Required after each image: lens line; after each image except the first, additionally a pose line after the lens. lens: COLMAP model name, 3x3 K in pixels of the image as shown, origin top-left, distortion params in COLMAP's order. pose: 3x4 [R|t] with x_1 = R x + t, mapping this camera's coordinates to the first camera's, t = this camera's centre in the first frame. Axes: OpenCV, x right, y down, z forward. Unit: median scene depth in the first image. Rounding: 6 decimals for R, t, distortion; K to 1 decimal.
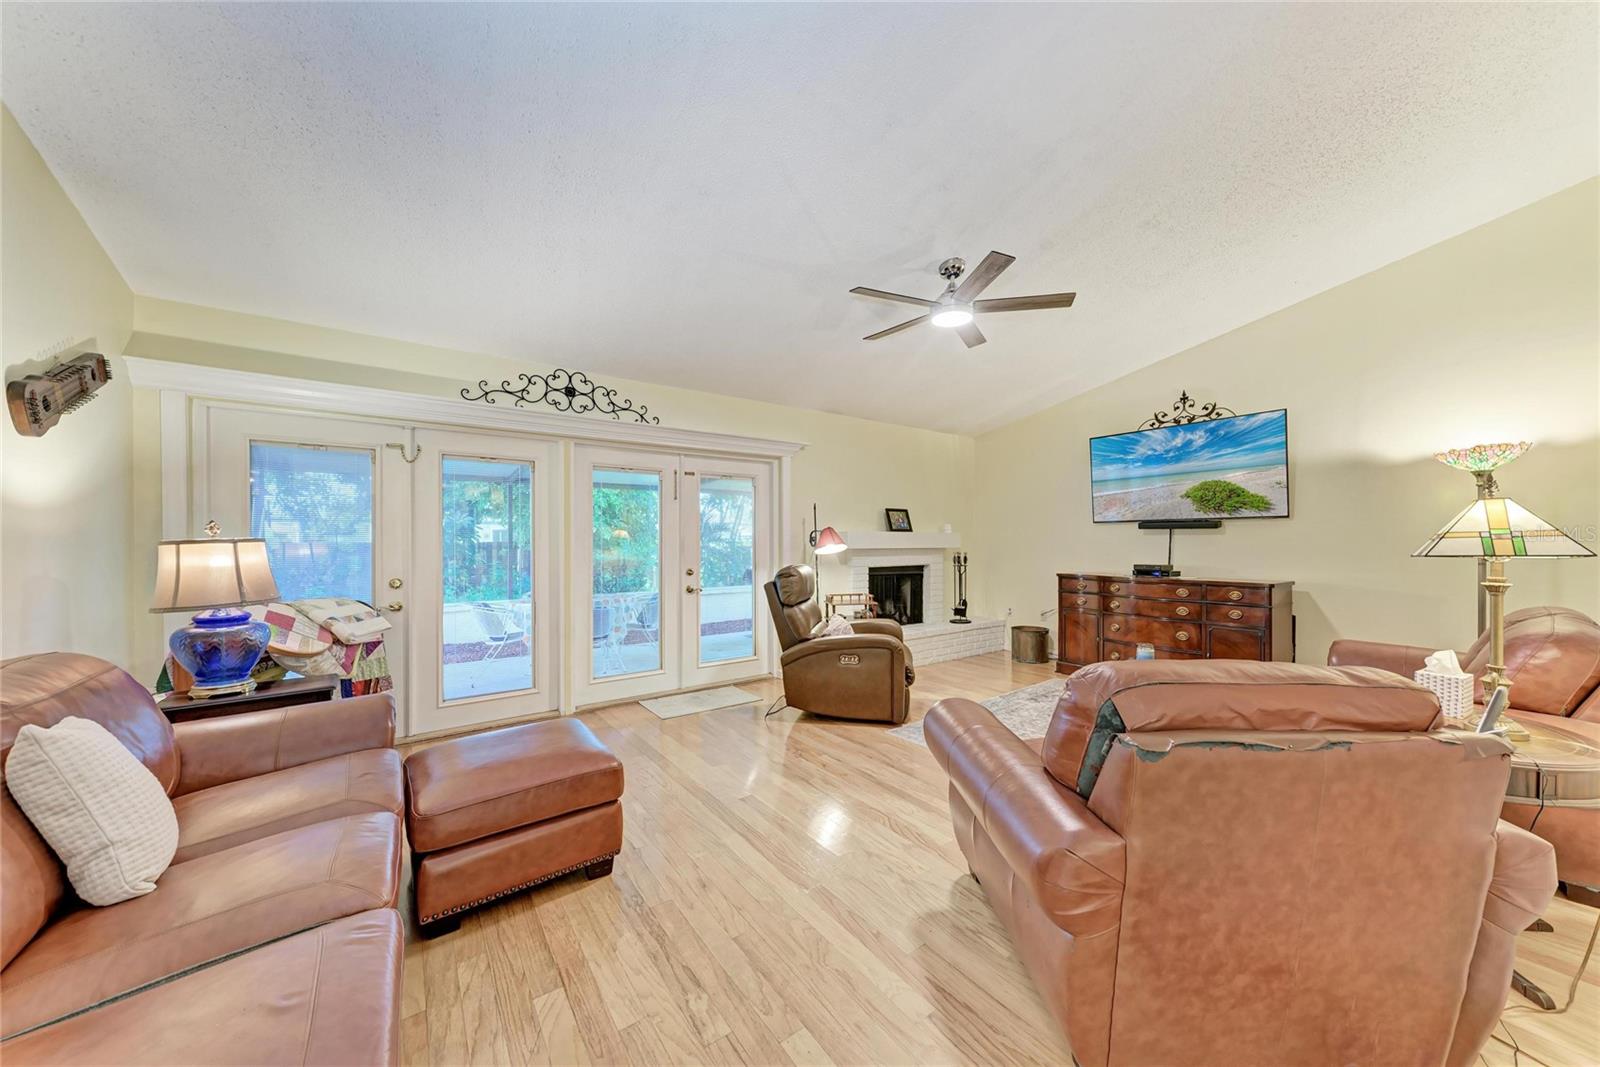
lens RADIAL K [[552.4, 0, 799.5], [0, 552.4, 539.1], [0, 0, 1]] dist [0.008351, -0.000190]
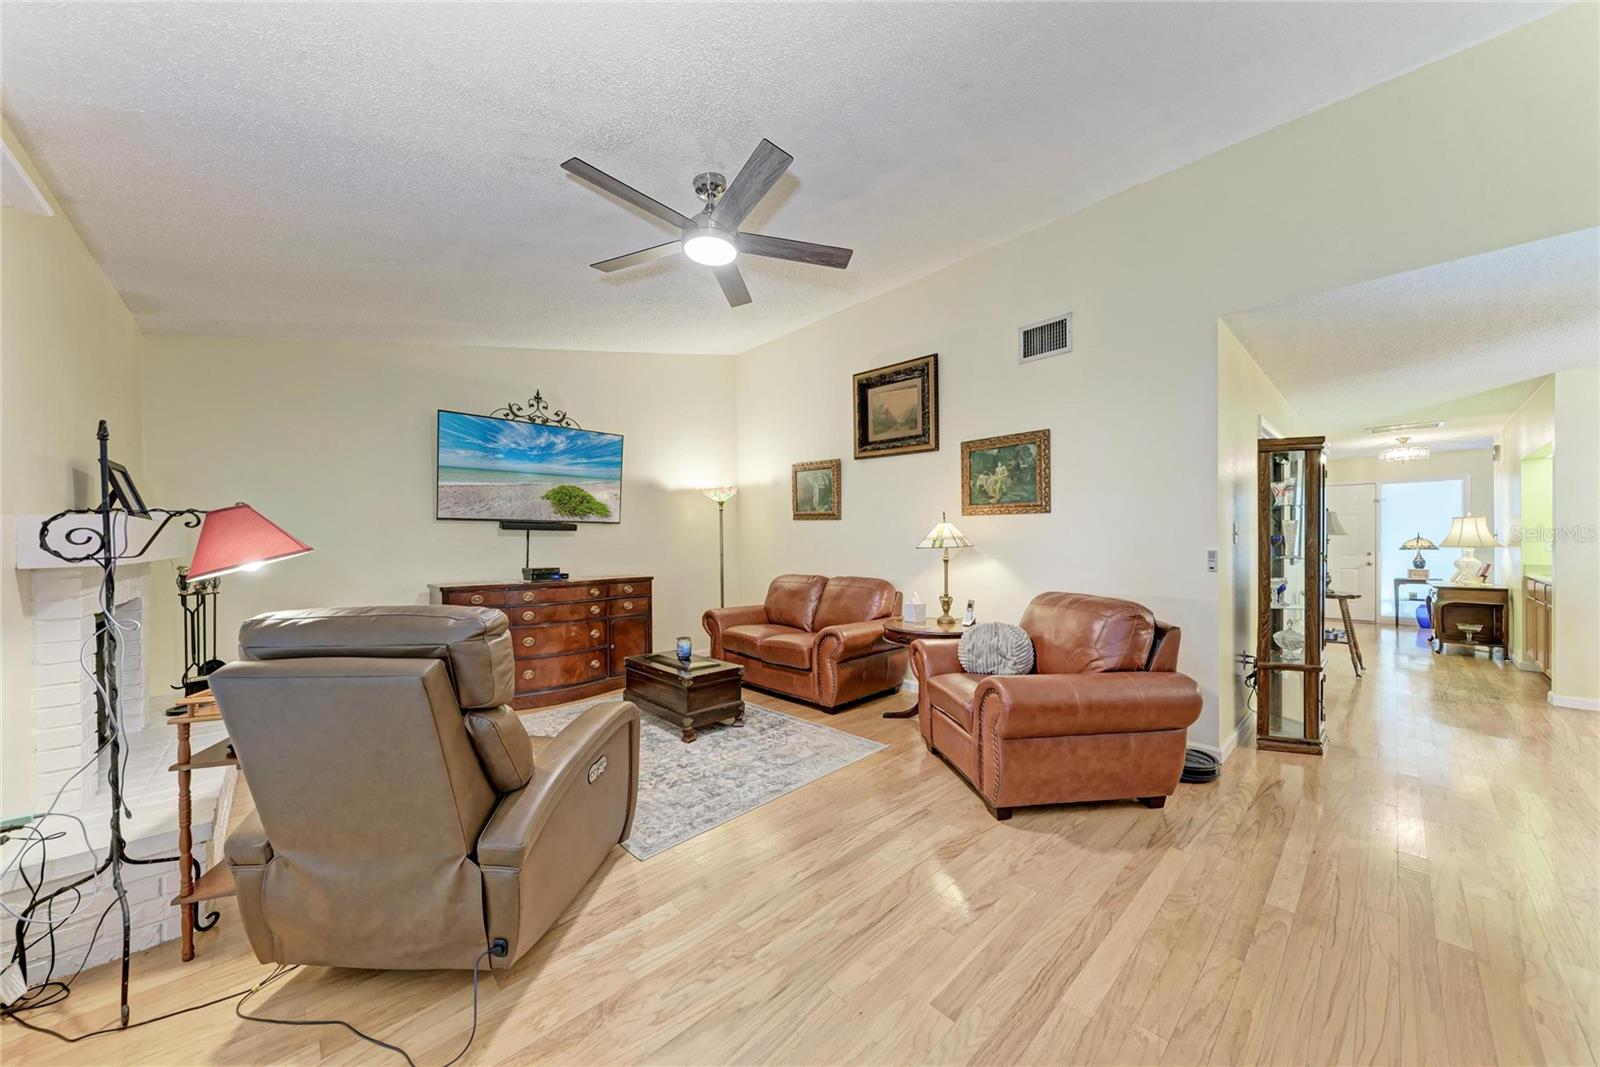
lens RADIAL K [[552.4, 0, 803.9], [0, 552.4, 539.2], [0, 0, 1]] dist [0.008351, -0.000190]
pose [[-0.135989, 0.008886, 0.990671, -0.351448], [0.000455, 0.999960, -0.008907, 0.006232], [-0.990710, -0.000761, -0.135987, 0.684620]]
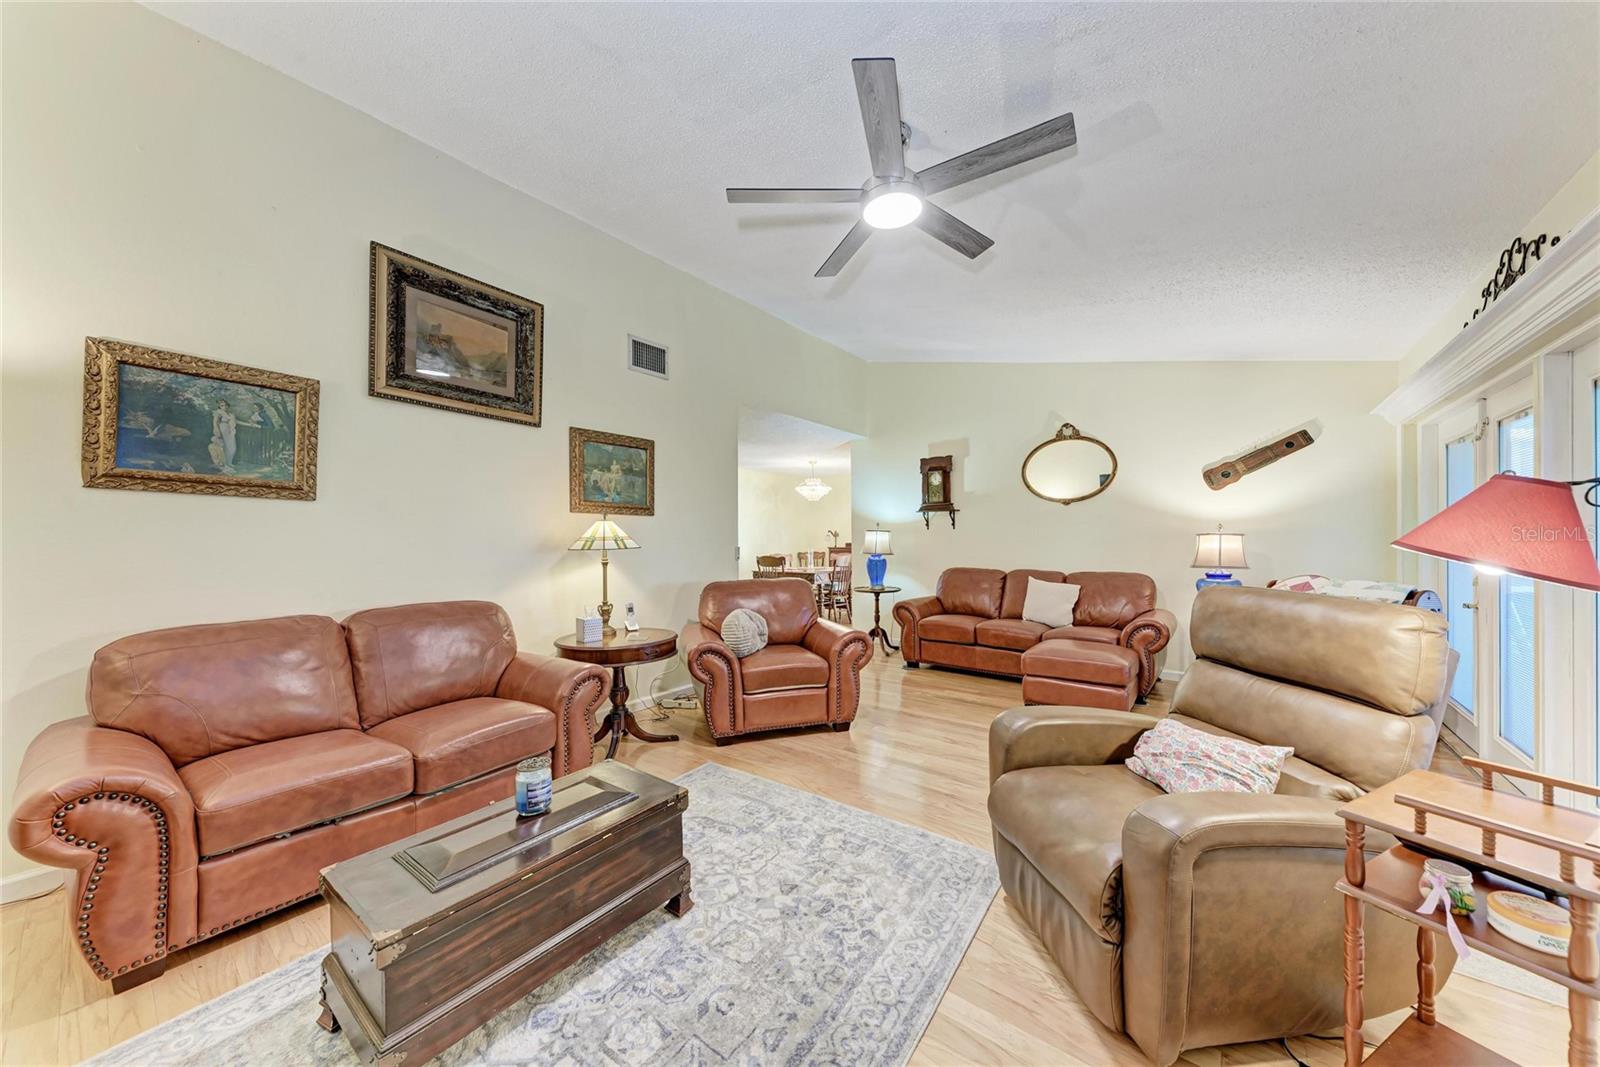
lens RADIAL K [[552.4, 0, 806.3], [0, 552.4, 536.2], [0, 0, 1]] dist [0.008351, -0.000190]
pose [[-0.955578, 0.002897, -0.294725, 0.395650], [0.004566, 0.999977, -0.004973, -0.000408], [0.294704, -0.006098, -0.955569, 1.130899]]
